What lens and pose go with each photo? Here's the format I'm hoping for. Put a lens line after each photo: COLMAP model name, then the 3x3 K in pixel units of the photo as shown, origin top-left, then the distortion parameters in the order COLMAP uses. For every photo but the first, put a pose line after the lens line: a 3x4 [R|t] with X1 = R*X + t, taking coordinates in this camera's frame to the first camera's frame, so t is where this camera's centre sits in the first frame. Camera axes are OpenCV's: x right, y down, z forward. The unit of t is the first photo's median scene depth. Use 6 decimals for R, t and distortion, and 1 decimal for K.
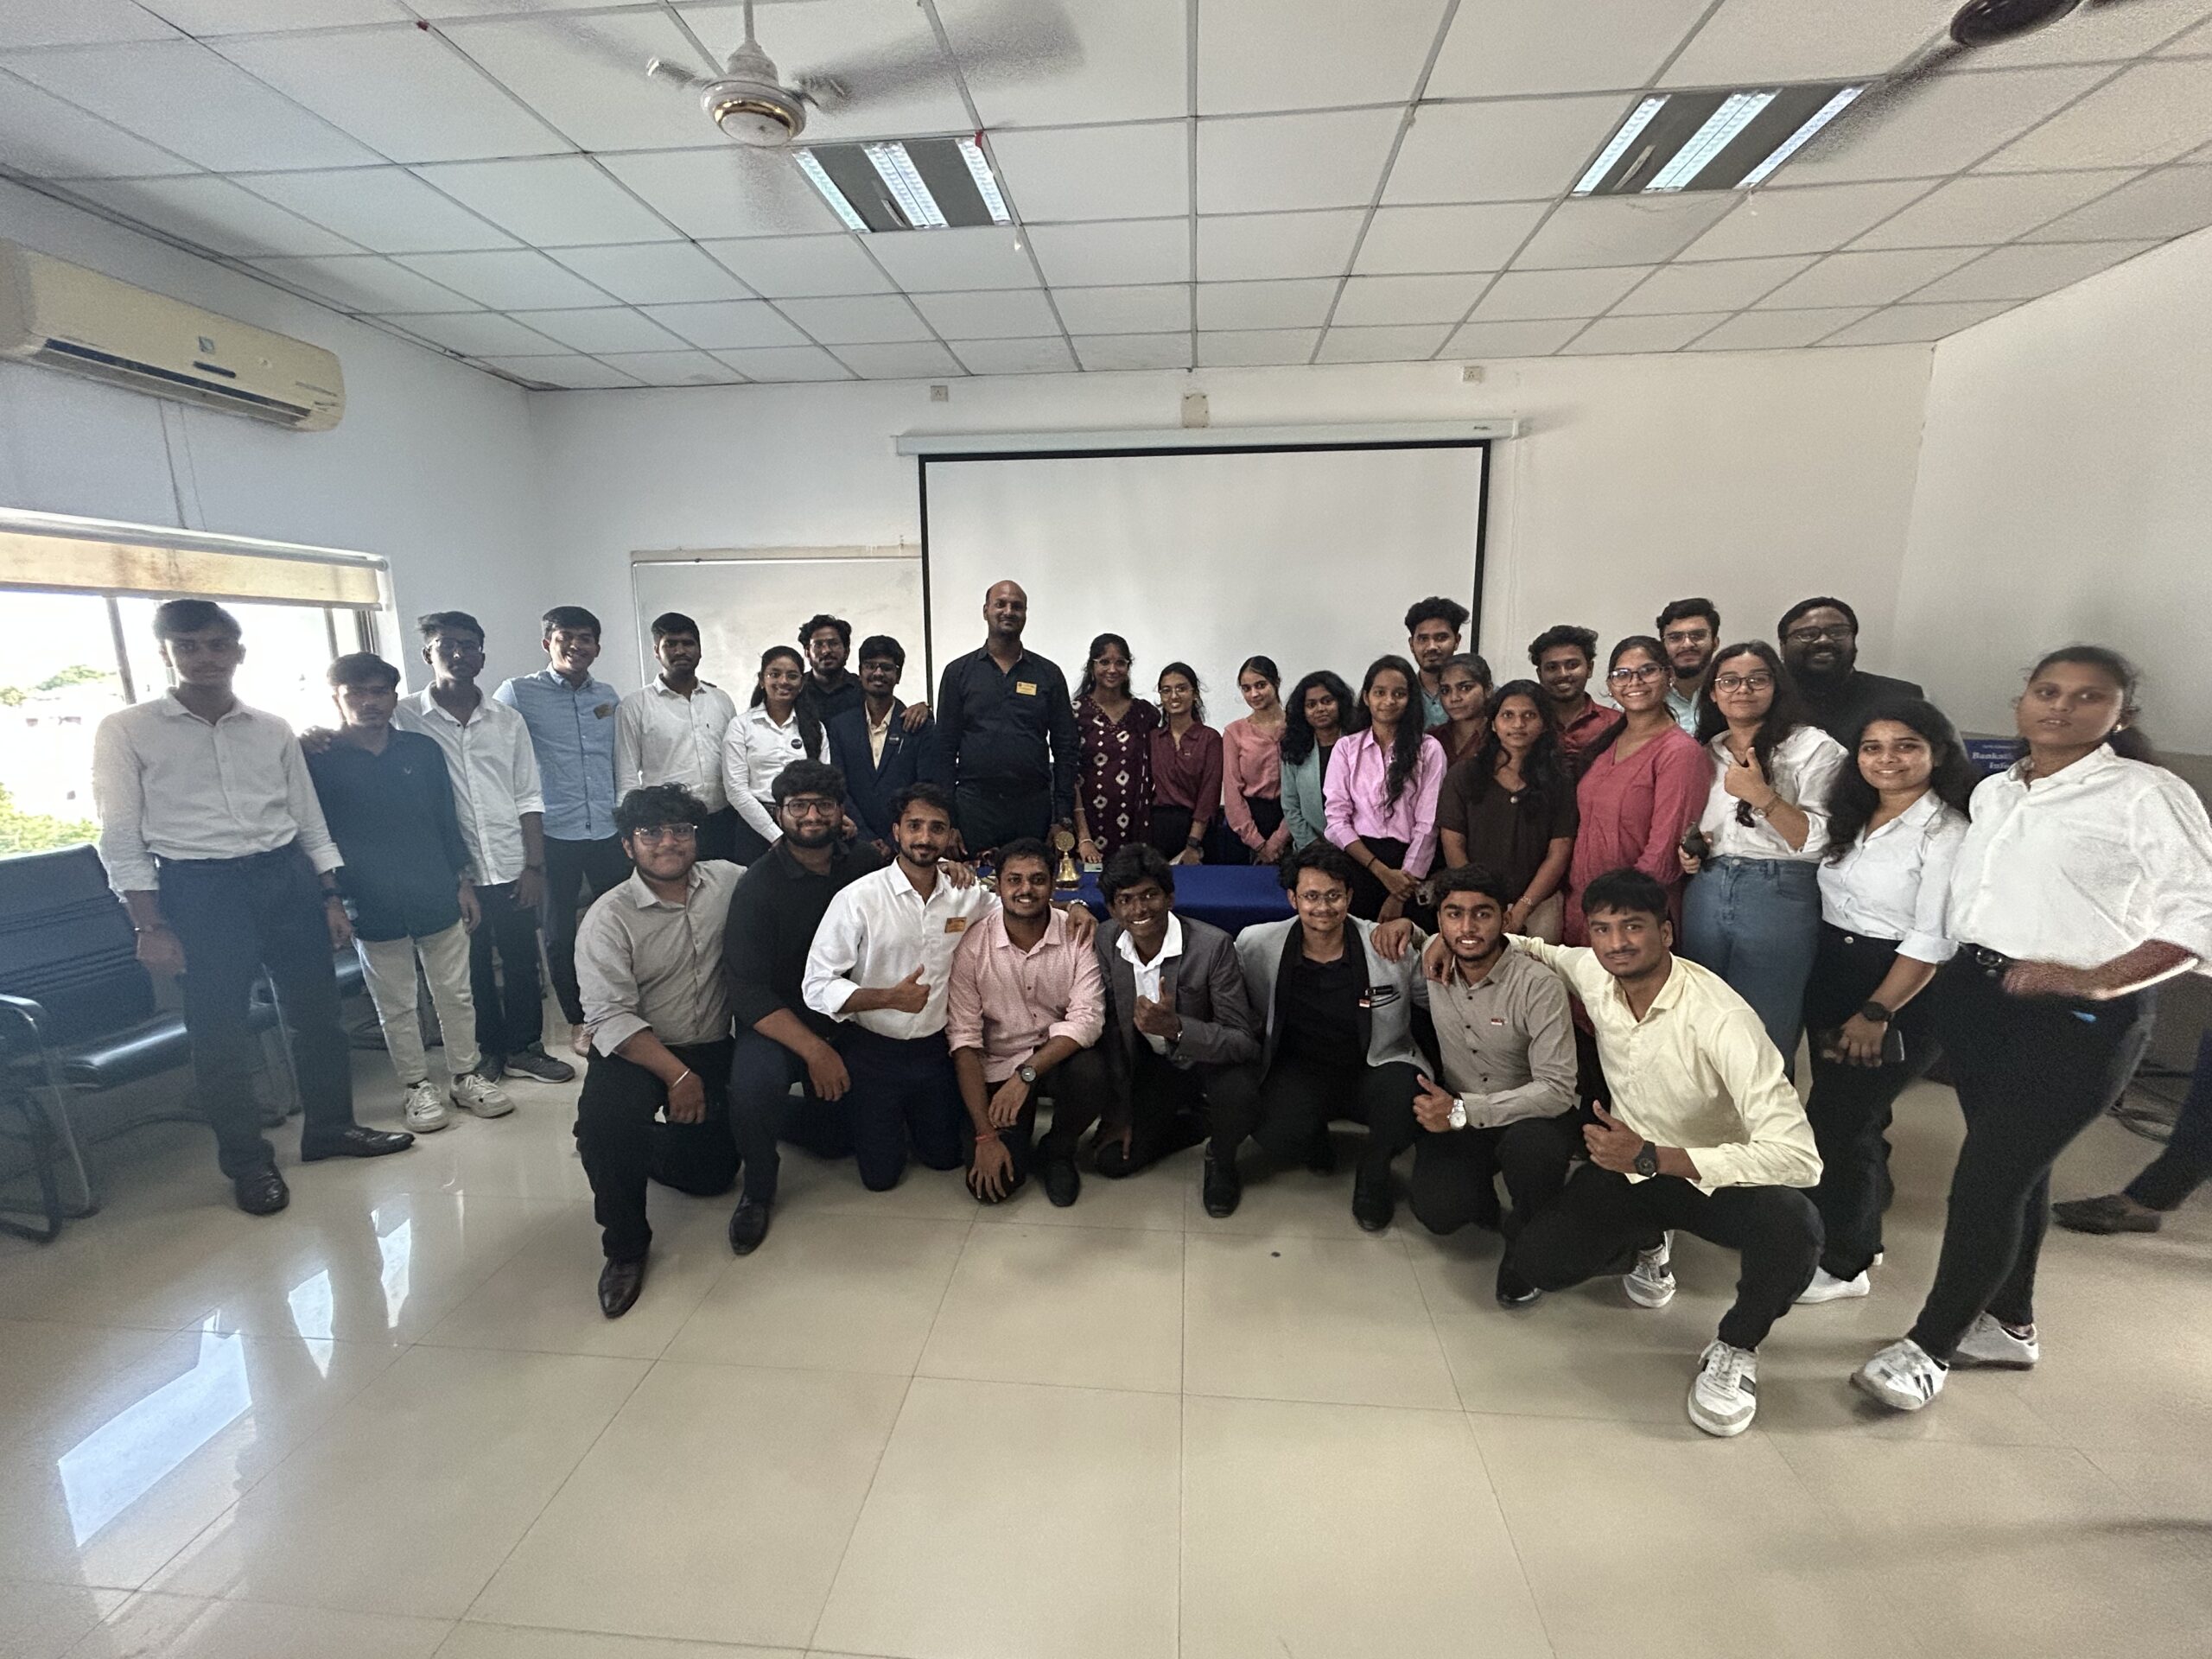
lens RADIAL K [[949.2, 0, 1096.2], [0, 949.2, 810.4], [0, 0, 1]] dist [0.002401, 0.000377]
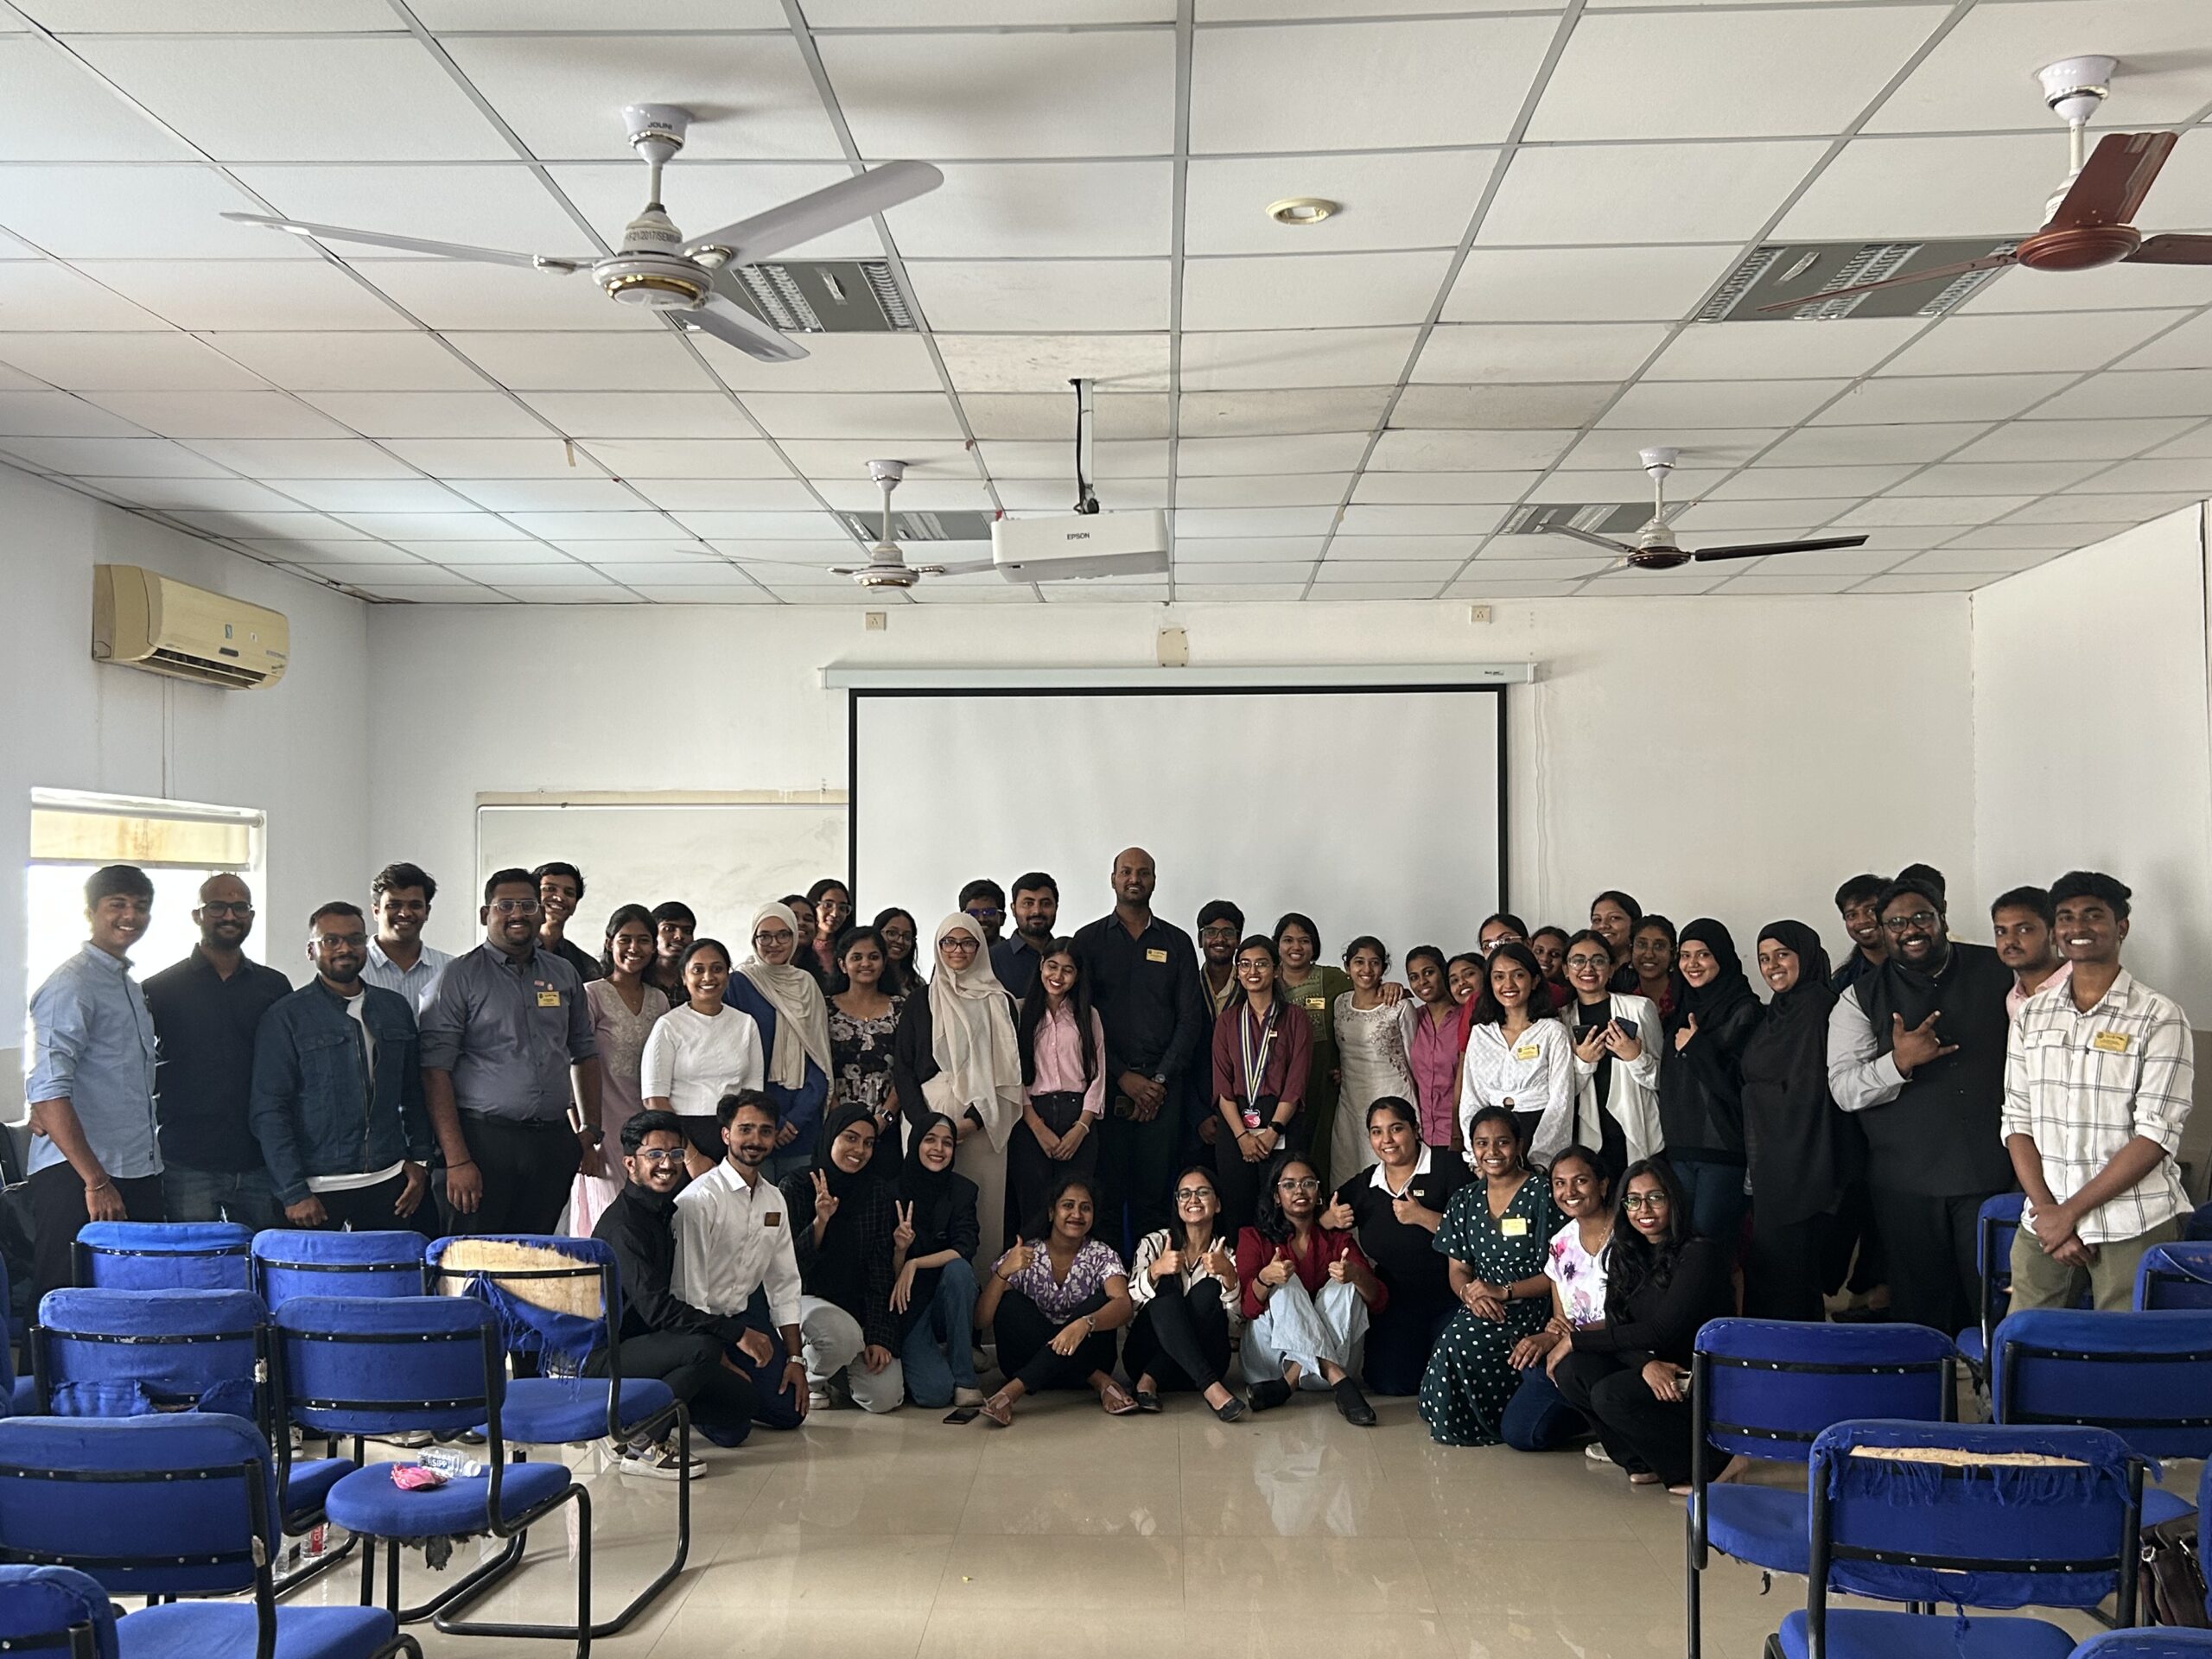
lens RADIAL K [[2208.1, 0, 1110.6], [0, 2208.1, 830.6], [0, 0, 1]] dist [0.012722, 0.000000]
pose [[0.998949, 0.003360, 0.045714, -0.047367], [0.006126, 0.978580, -0.205777, 0.165944], [-0.045426, 0.205841, 0.977530, -0.970791]]
